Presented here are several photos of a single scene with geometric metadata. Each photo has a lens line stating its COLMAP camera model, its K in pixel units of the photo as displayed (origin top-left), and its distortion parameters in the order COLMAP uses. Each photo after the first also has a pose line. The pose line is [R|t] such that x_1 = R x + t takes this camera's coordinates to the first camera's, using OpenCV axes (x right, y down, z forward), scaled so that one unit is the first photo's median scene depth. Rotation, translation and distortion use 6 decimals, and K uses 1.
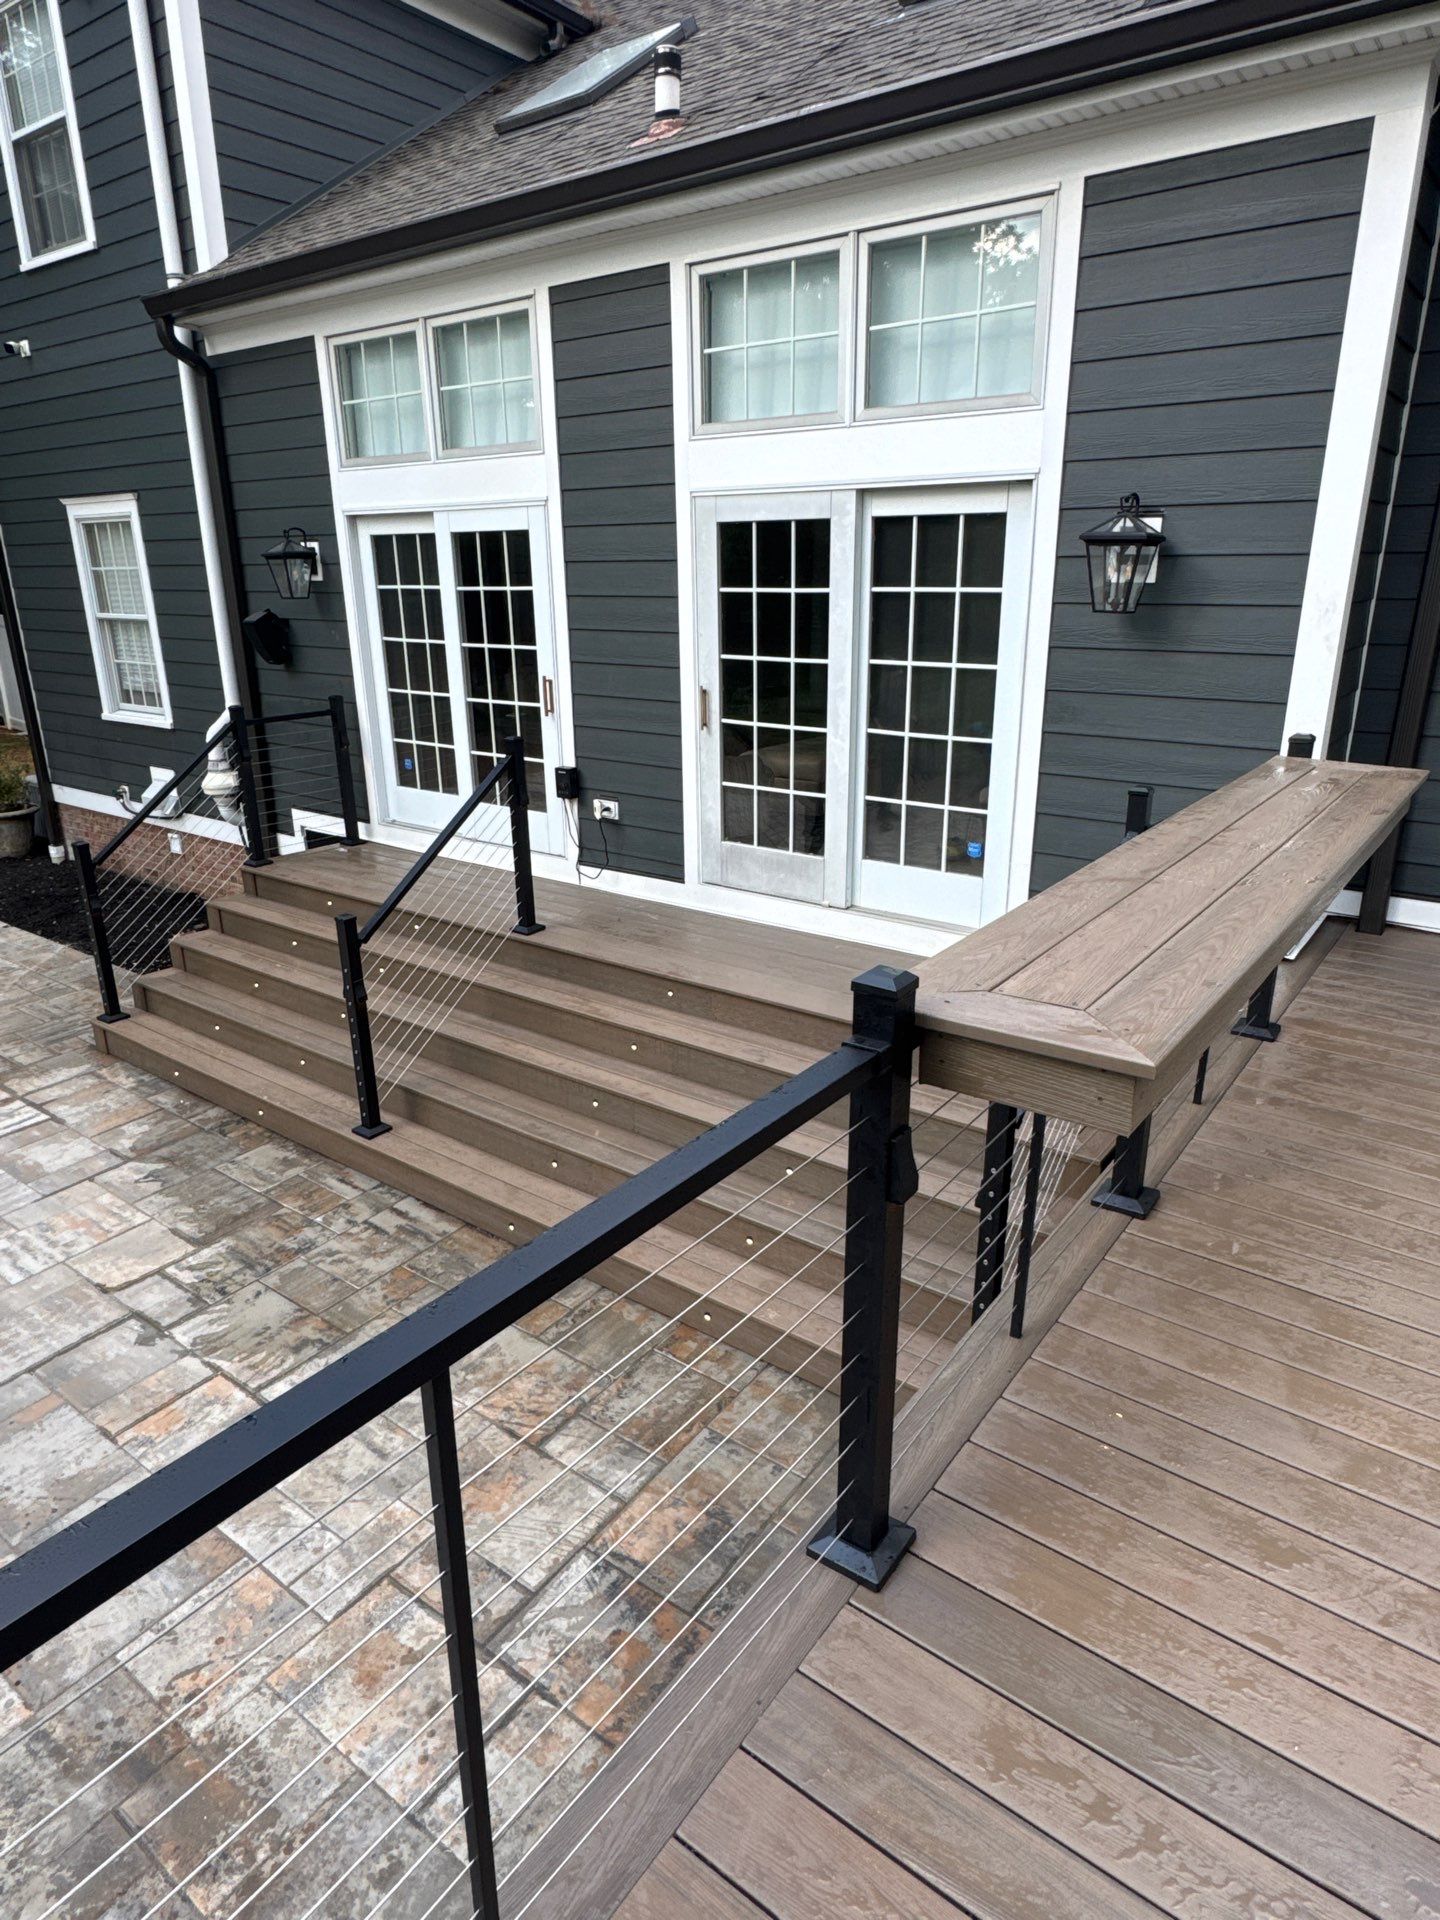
lens RADIAL K [[1150.6, 0, 712.3], [0, 1150.6, 968.1], [0, 0, 1]] dist [-0.002204, 0.001122]
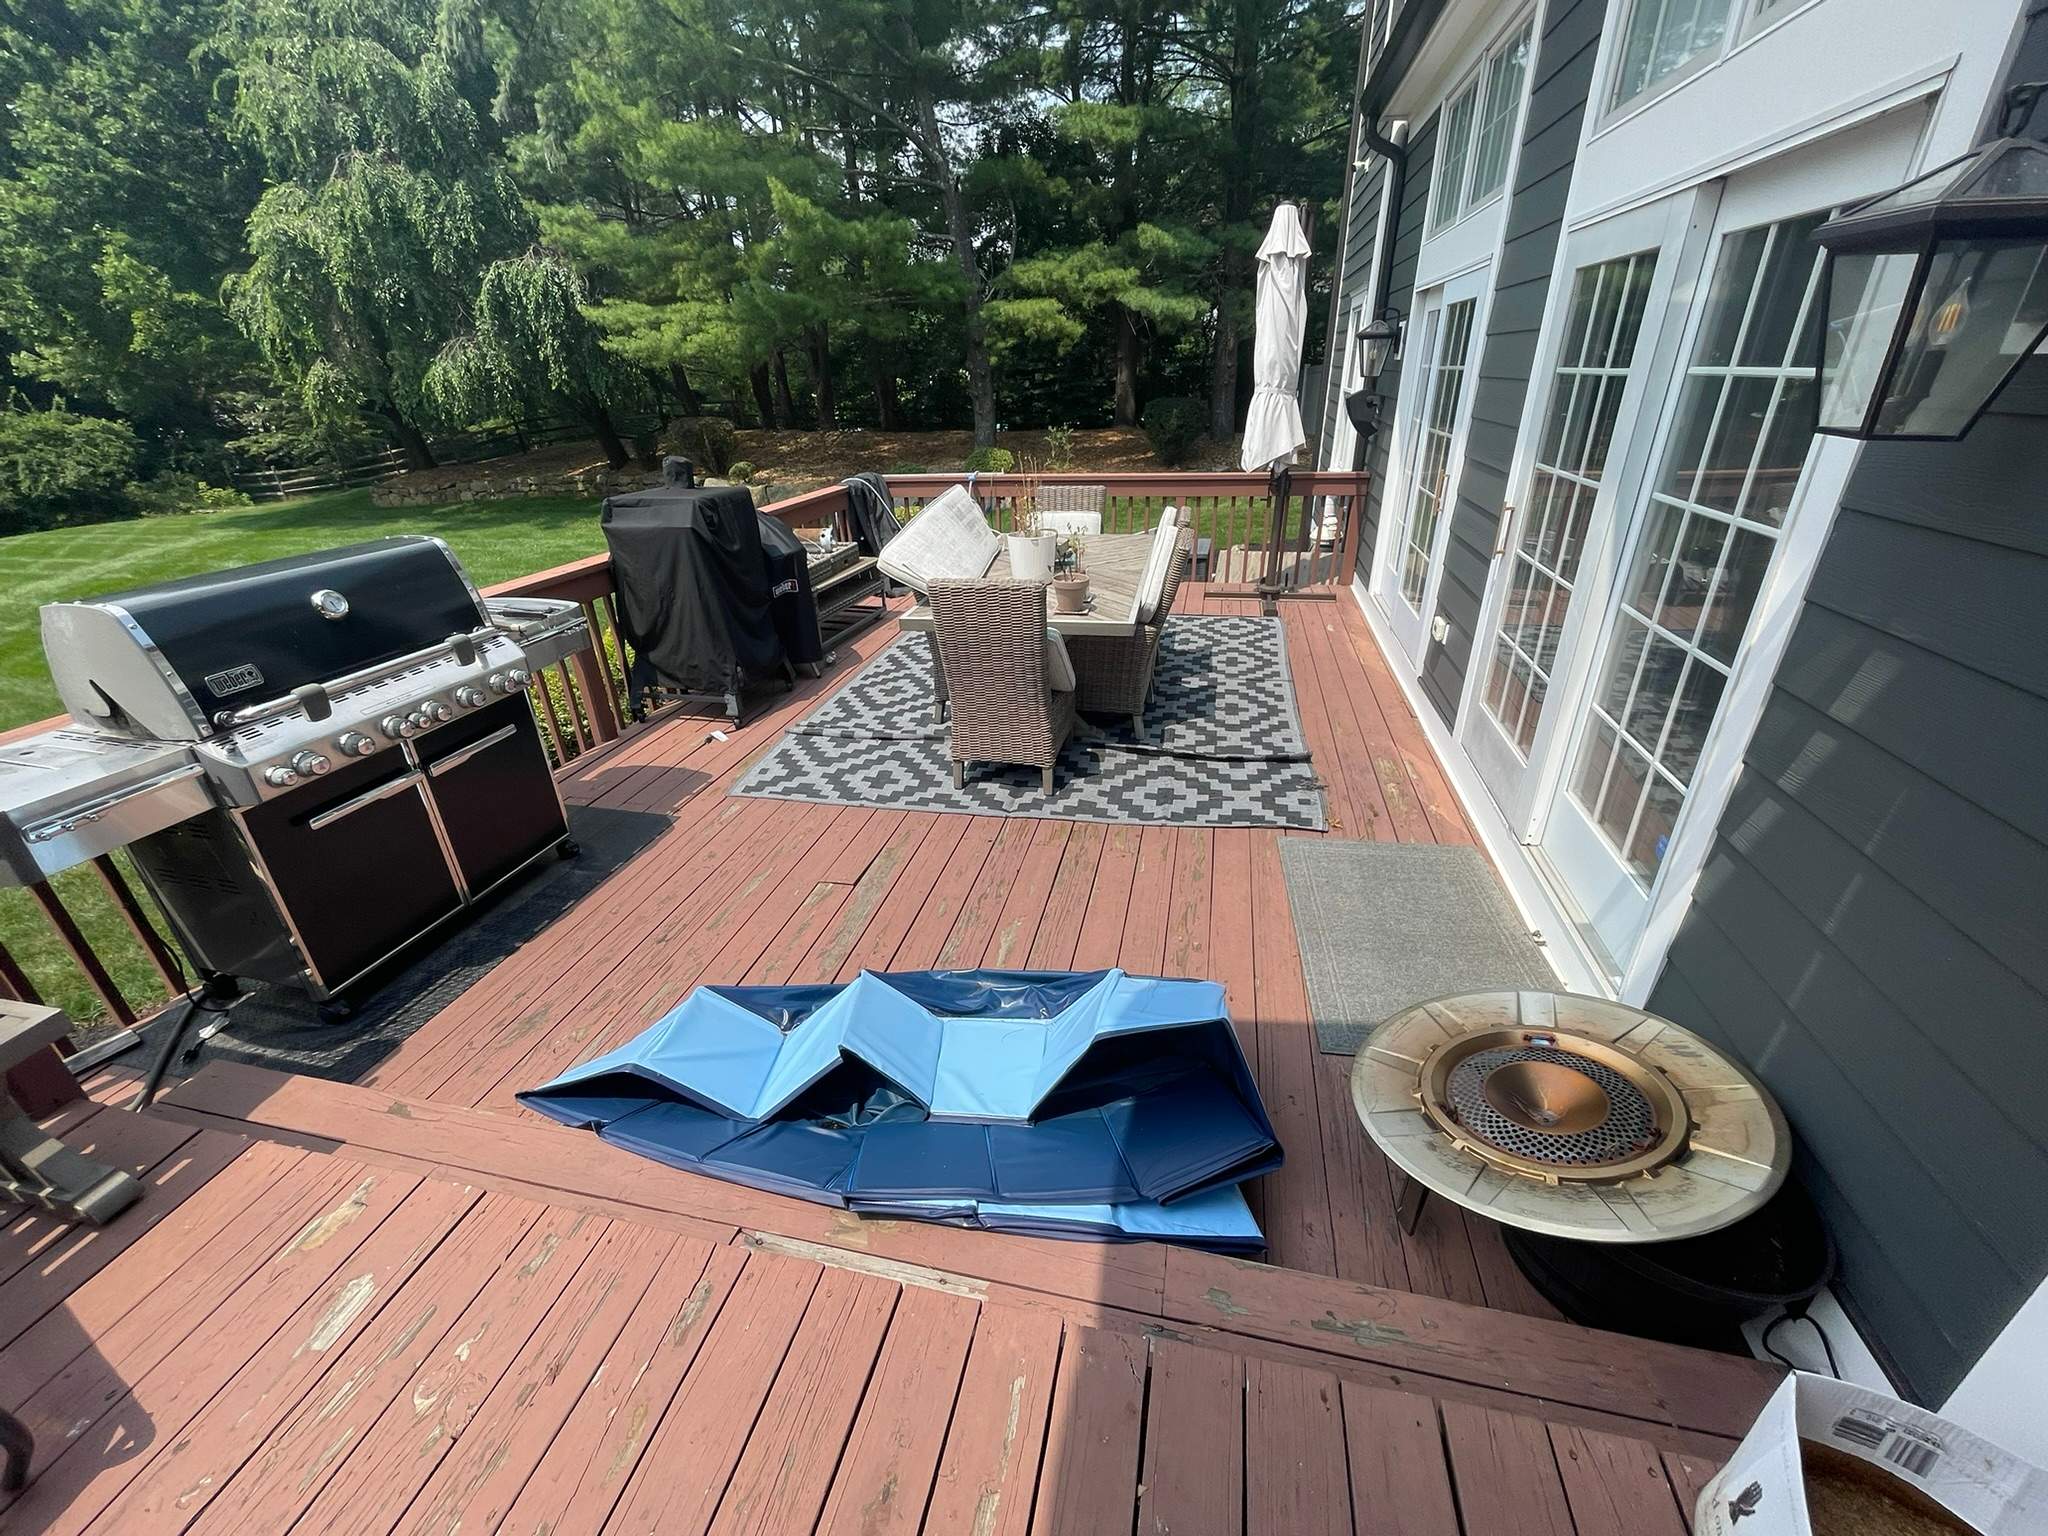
lens RADIAL K [[821.1, 0, 1024.3], [0, 821.1, 771.0], [0, 0, 1]] dist [0.000855, -0.000291]
pose [[0.414070, 0.397789, -0.818725, 0.372753], [-0.279010, 0.911625, 0.301817, -0.154951], [0.866429, 0.103459, 0.488464, 0.464913]]
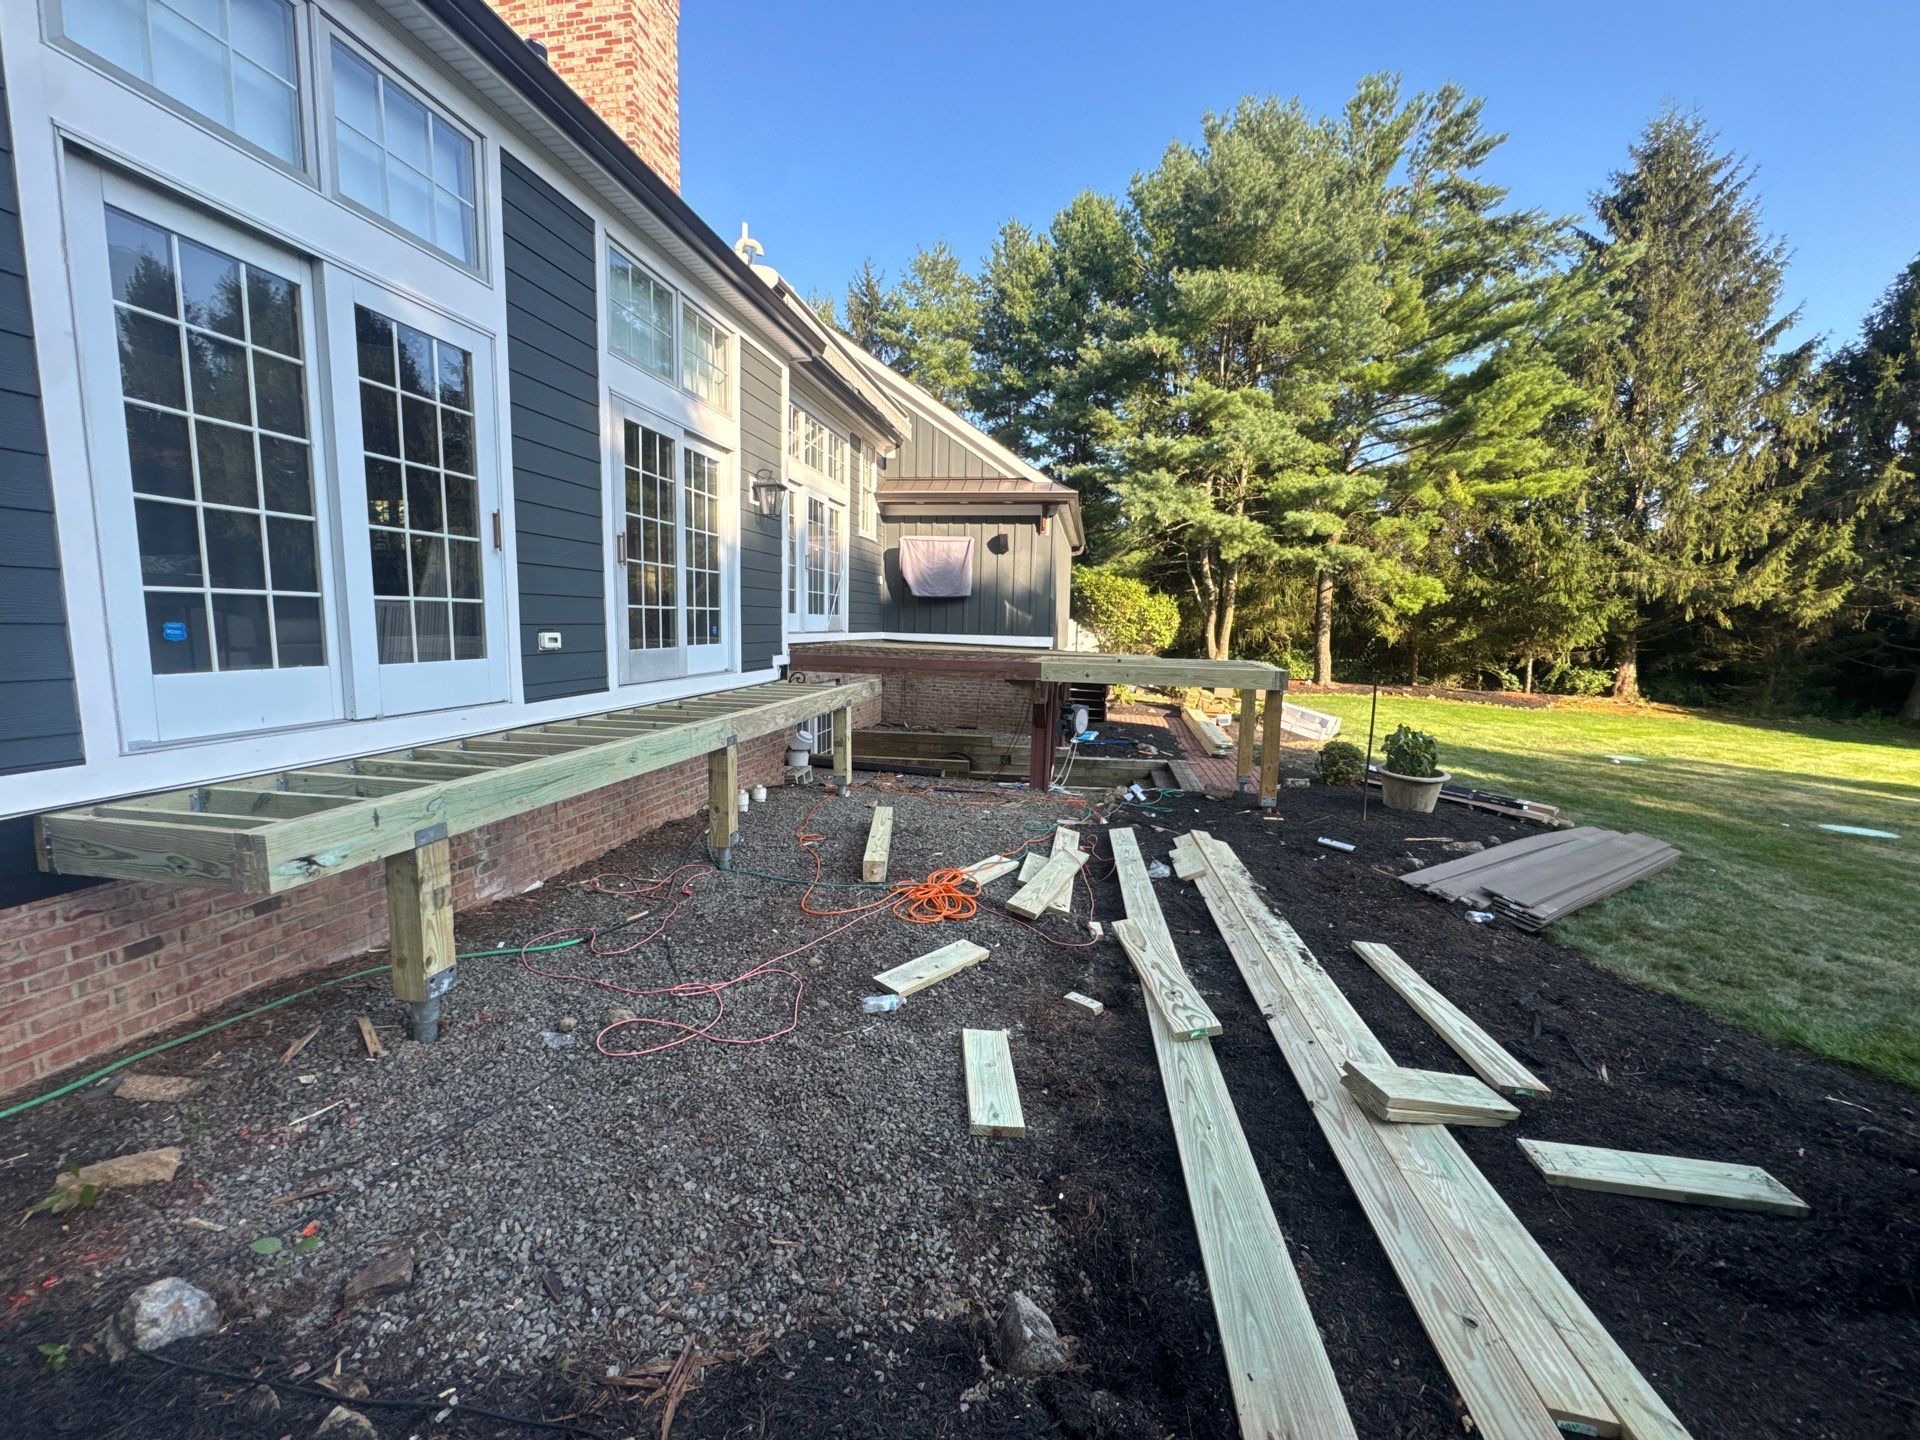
lens RADIAL K [[764.2, 0, 961.0], [0, 764.2, 716.8], [0, 0, 1]] dist [-0.001255, -0.000267]
pose [[-0.450018, -0.114925, 0.885594, -0.984749], [0.274911, 0.925697, 0.259826, -0.166549], [-0.849652, 0.360385, -0.384986, 1.066915]]
